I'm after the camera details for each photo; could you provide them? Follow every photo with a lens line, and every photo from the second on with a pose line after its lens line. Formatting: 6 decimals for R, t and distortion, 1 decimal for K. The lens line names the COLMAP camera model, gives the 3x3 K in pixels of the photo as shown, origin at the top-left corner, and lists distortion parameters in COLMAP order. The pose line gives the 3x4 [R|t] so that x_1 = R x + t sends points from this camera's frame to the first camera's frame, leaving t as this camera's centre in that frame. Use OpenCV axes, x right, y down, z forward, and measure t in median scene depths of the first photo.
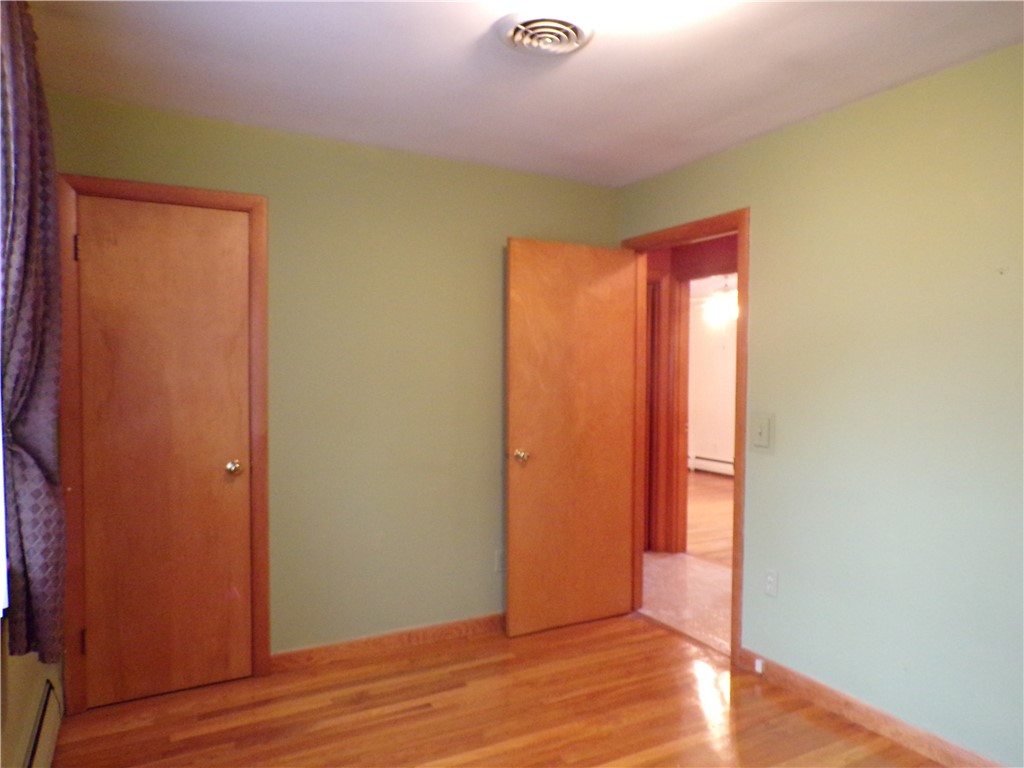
lens RADIAL K [[710.4, 0, 519.2], [0, 710.4, 391.6], [0, 0, 1]] dist [-0.008604, 0.019609]
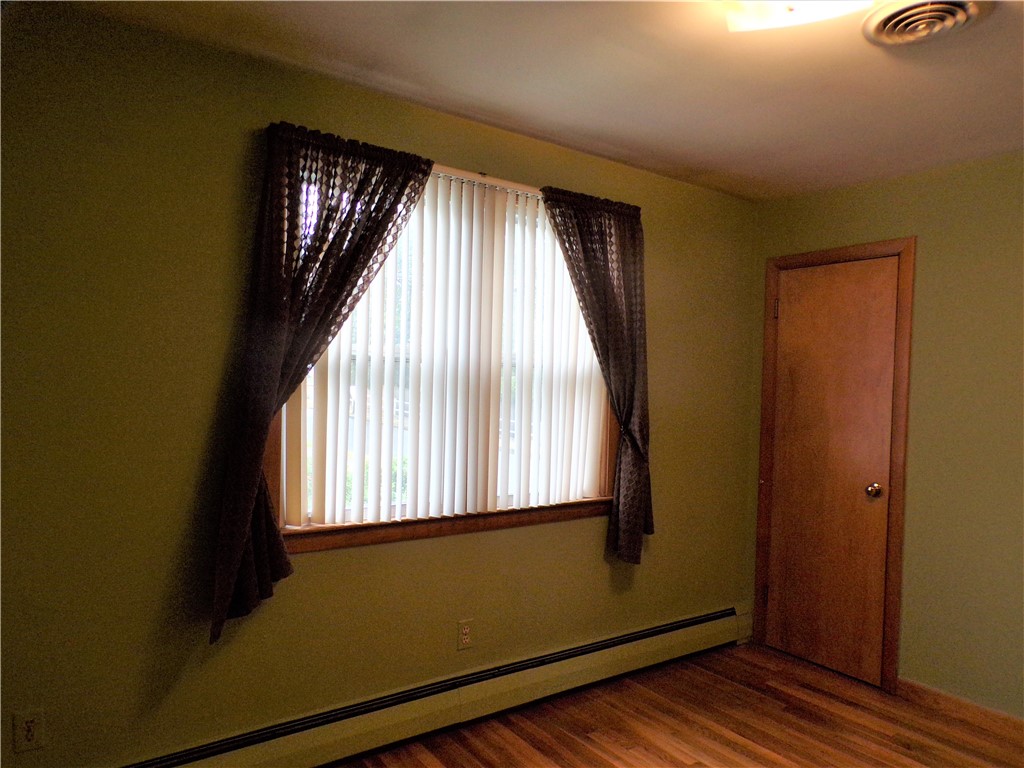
lens RADIAL K [[710.4, 0, 519.2], [0, 710.4, 391.6], [0, 0, 1]] dist [-0.008604, 0.019609]
pose [[0.106567, 0.013113, -0.994219, 0.665574], [-0.062299, 0.998036, 0.006485, -0.017631], [0.992352, 0.061248, 0.107174, 0.342424]]
